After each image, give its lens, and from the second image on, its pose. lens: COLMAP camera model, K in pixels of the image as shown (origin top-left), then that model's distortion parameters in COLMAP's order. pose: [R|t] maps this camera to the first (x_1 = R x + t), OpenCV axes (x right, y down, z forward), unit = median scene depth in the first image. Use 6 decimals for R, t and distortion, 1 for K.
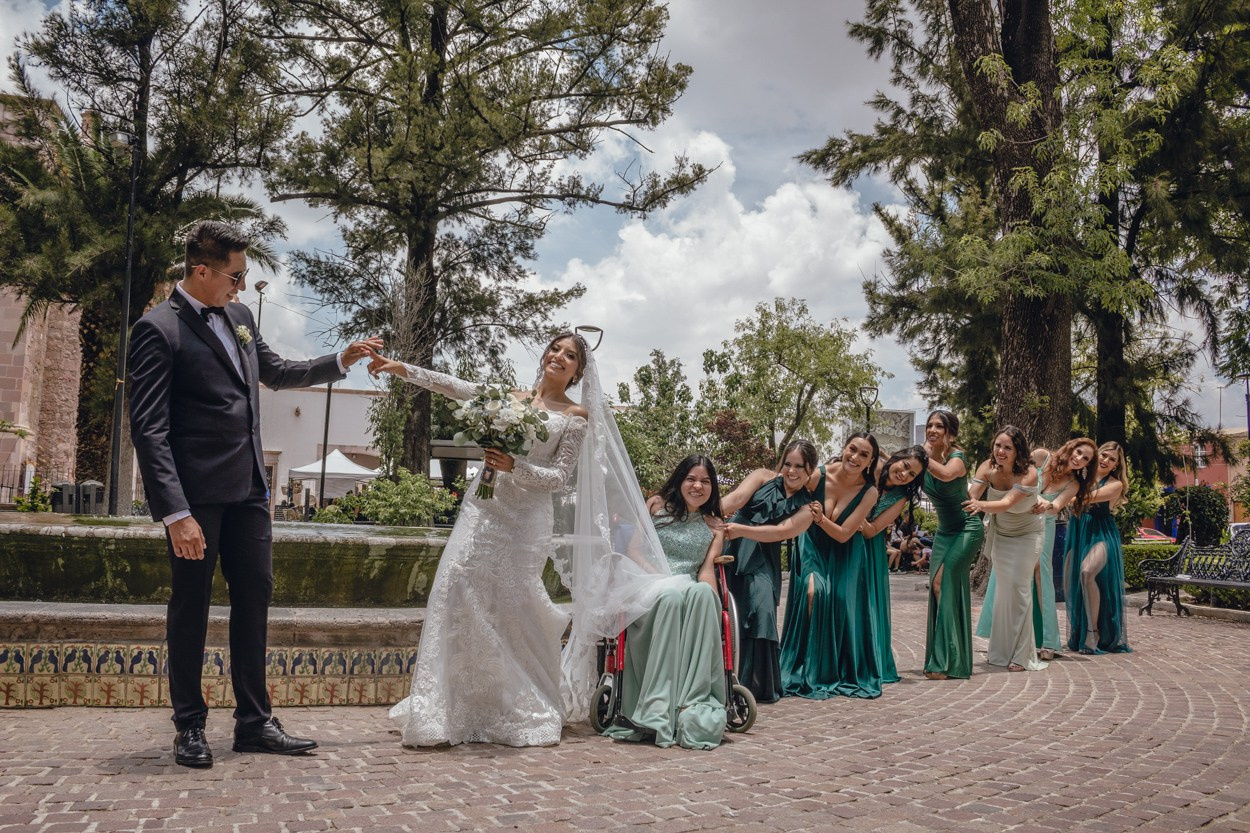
lens RADIAL K [[1028.7, 0, 625.0], [0, 1028.7, 416.5], [0, 0, 1]] dist [-0.170656, 0.158753]
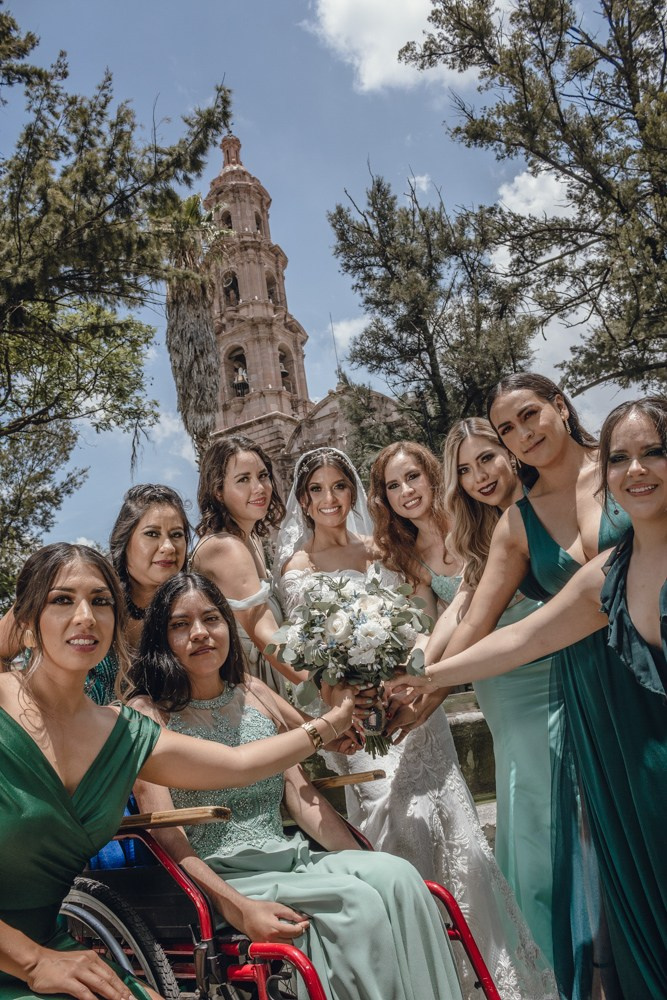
lens RADIAL K [[821.6, 0, 333.5], [0, 821.6, 500.0], [0, 0, 1]] dist [-0.165698, 0.151040]
pose [[0.669670, -0.289883, -0.683747, 0.094397], [0.223272, 0.956667, -0.186916, 0.021631], [0.708302, -0.027489, 0.705374, 0.148275]]
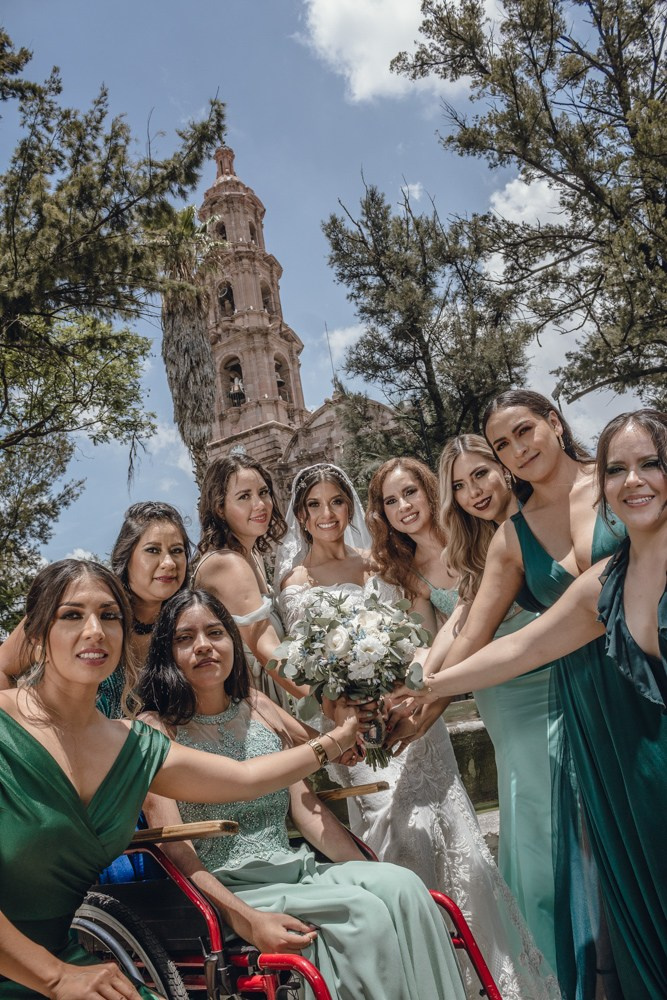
lens RADIAL K [[822.9, 0, 333.5], [0, 822.9, 500.0], [0, 0, 1]] dist [-0.170656, 0.158753]
pose [[0.667852, -0.305352, -0.678773, 0.096071], [0.235981, 0.951789, -0.195987, 0.020954], [0.705894, -0.029287, 0.707712, 0.146802]]
